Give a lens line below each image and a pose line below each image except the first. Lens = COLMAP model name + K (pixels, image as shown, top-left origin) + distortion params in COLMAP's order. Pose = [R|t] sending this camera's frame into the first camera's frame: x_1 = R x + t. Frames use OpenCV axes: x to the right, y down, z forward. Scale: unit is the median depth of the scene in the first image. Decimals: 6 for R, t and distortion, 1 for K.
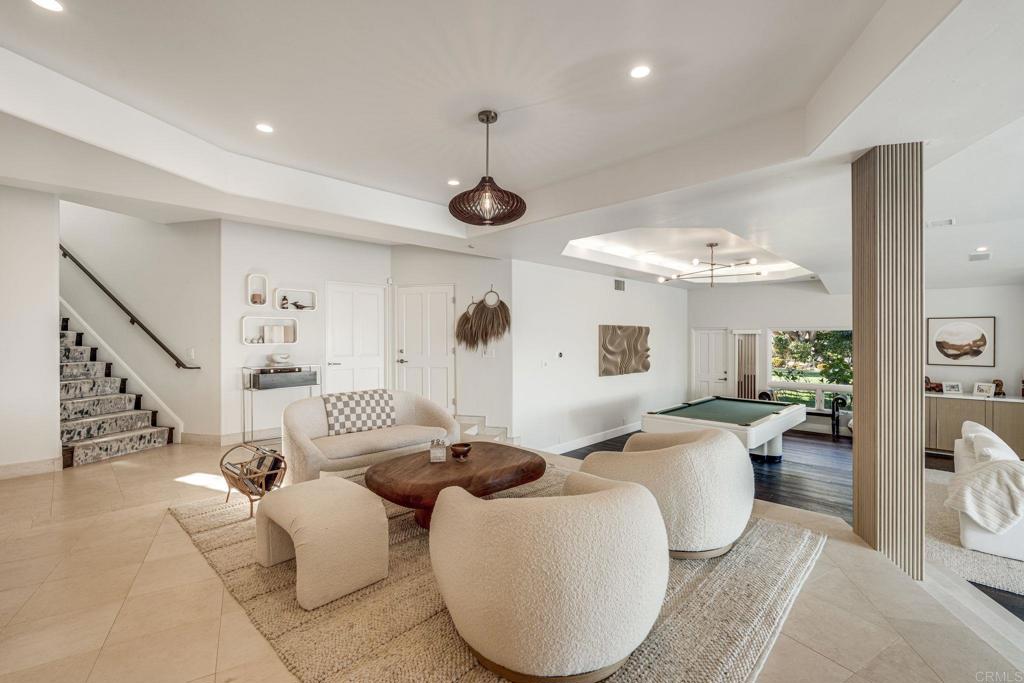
lens RADIAL K [[456.0, 0, 512.0], [0, 456.0, 341.5], [0, 0, 1]] dist [-0.000388, -0.000048]
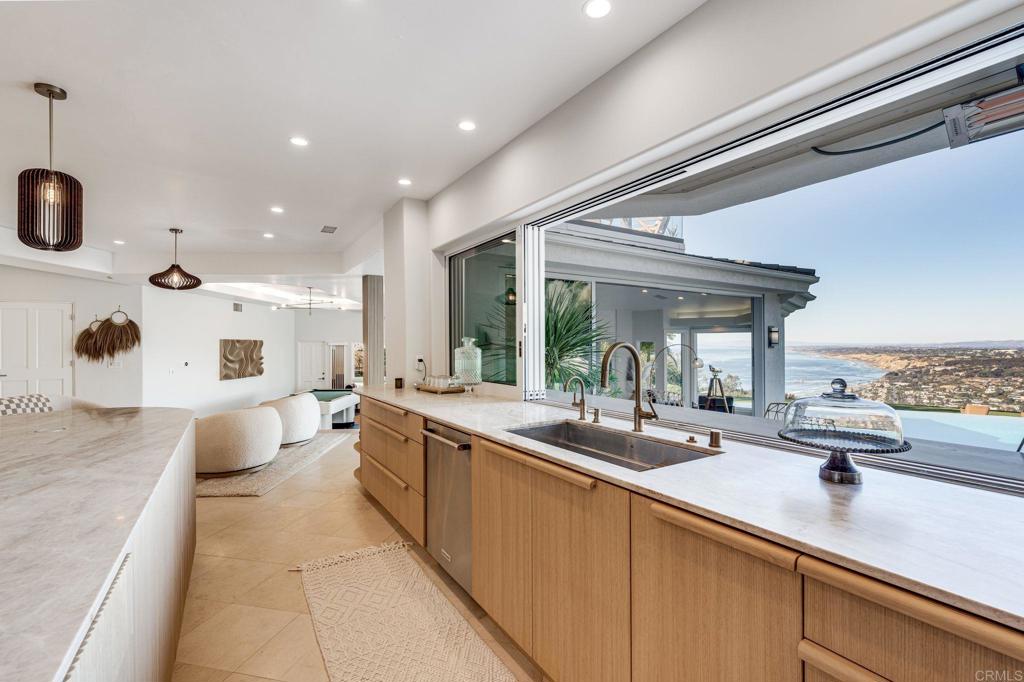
lens RADIAL K [[452.1, 0, 512.0], [0, 452.1, 341.0], [0, 0, 1]] dist [0.005117, 0.000155]
pose [[0.689386, 0.002916, 0.724388, -0.177412], [0.010875, 0.999838, -0.014374, -0.005610], [-0.724312, 0.017787, 0.689242, -0.491884]]
